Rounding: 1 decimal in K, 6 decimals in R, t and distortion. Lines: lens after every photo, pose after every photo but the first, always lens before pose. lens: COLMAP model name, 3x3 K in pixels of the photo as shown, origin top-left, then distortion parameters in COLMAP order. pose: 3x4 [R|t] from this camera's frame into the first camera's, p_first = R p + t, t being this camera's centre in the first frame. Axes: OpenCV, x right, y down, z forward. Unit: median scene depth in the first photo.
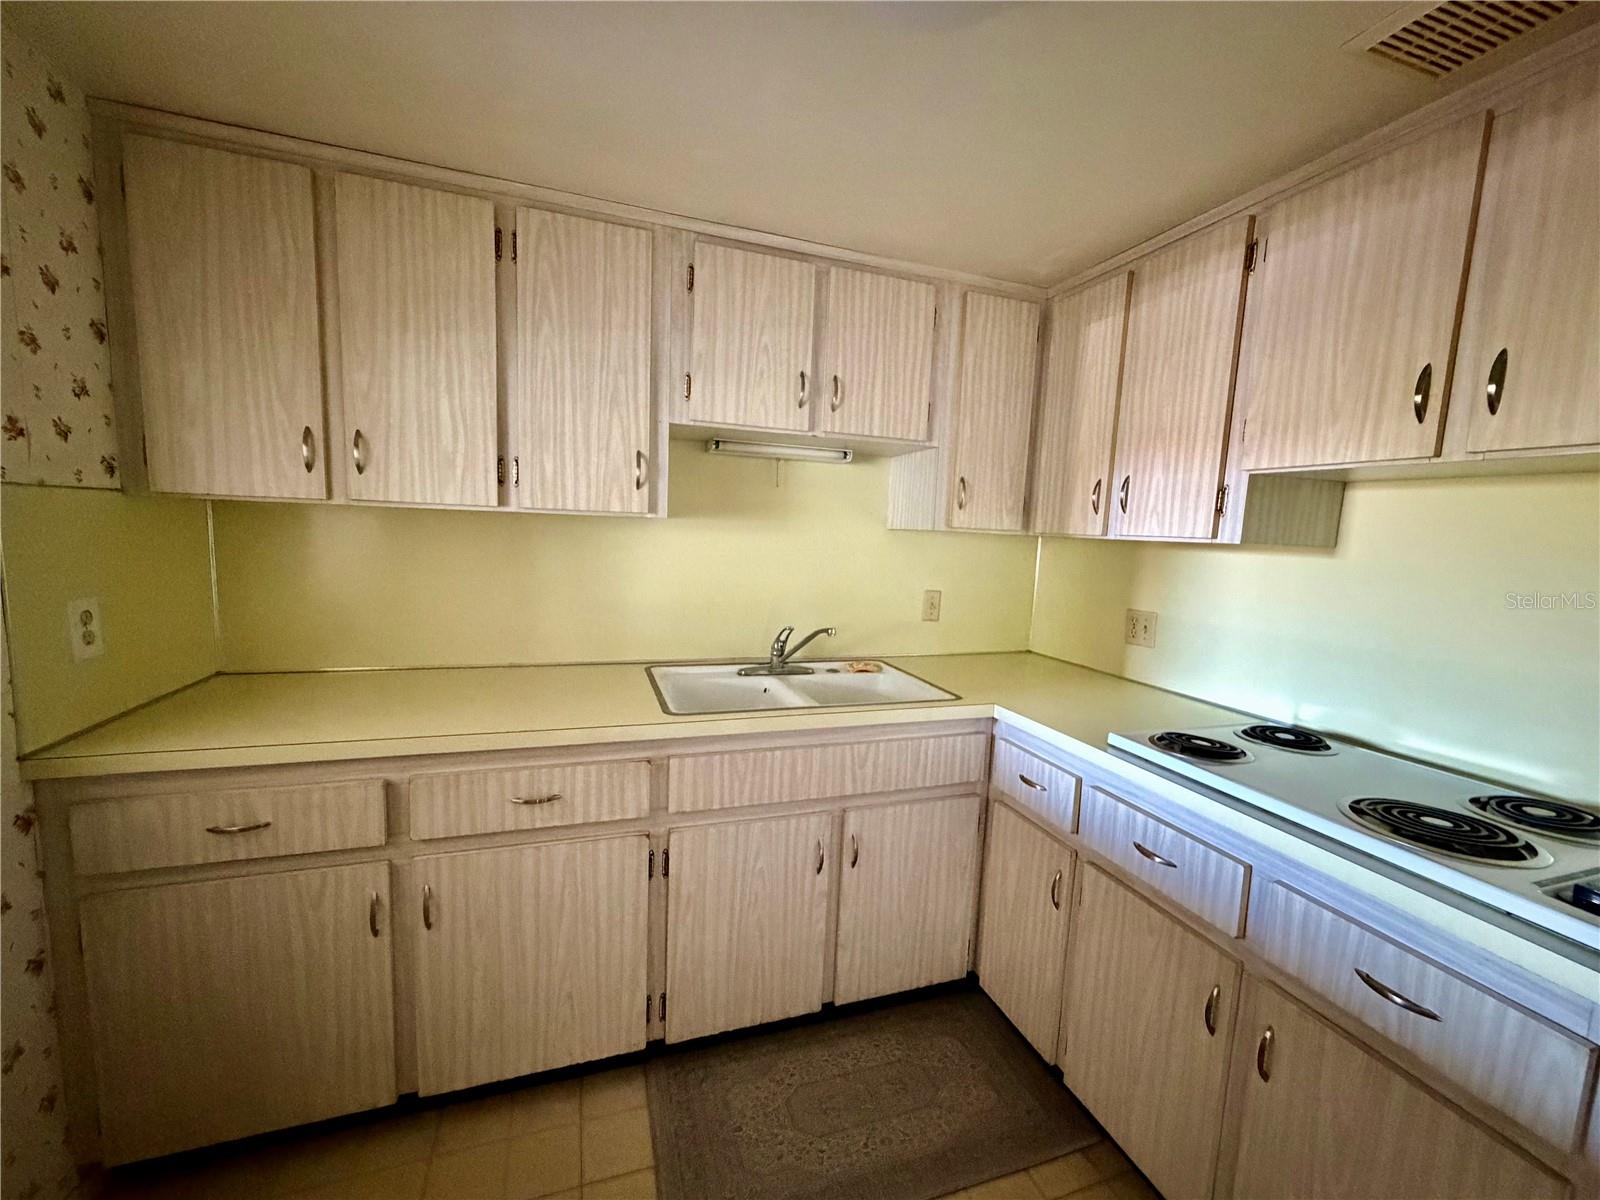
lens RADIAL K [[637.5, 0, 796.3], [0, 637.5, 601.4], [0, 0, 1]] dist [0.000096, 0.000357]
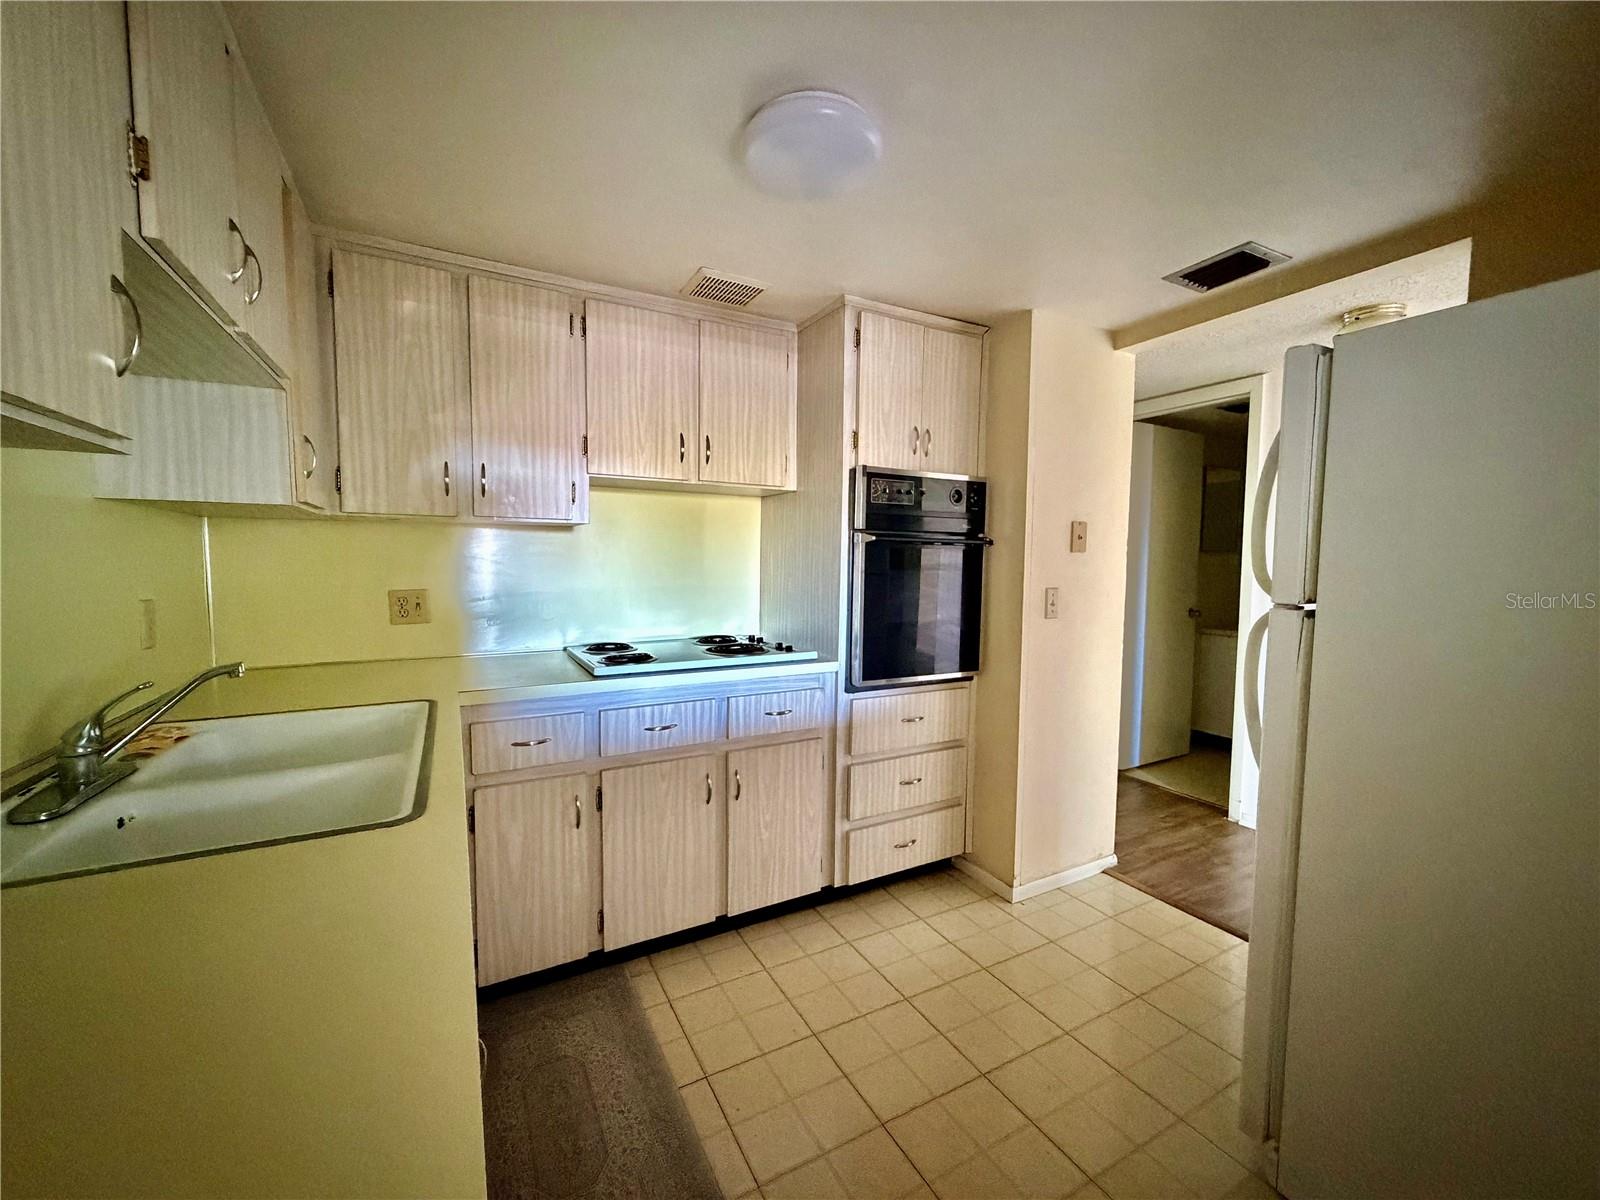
lens RADIAL K [[637.5, 0, 796.3], [0, 637.5, 601.4], [0, 0, 1]] dist [0.000096, 0.000357]
pose [[-0.156287, -0.115658, 0.980917, -0.761170], [0.090688, 0.987245, 0.130854, -0.058585], [-0.983540, 0.109408, -0.143805, 0.689905]]
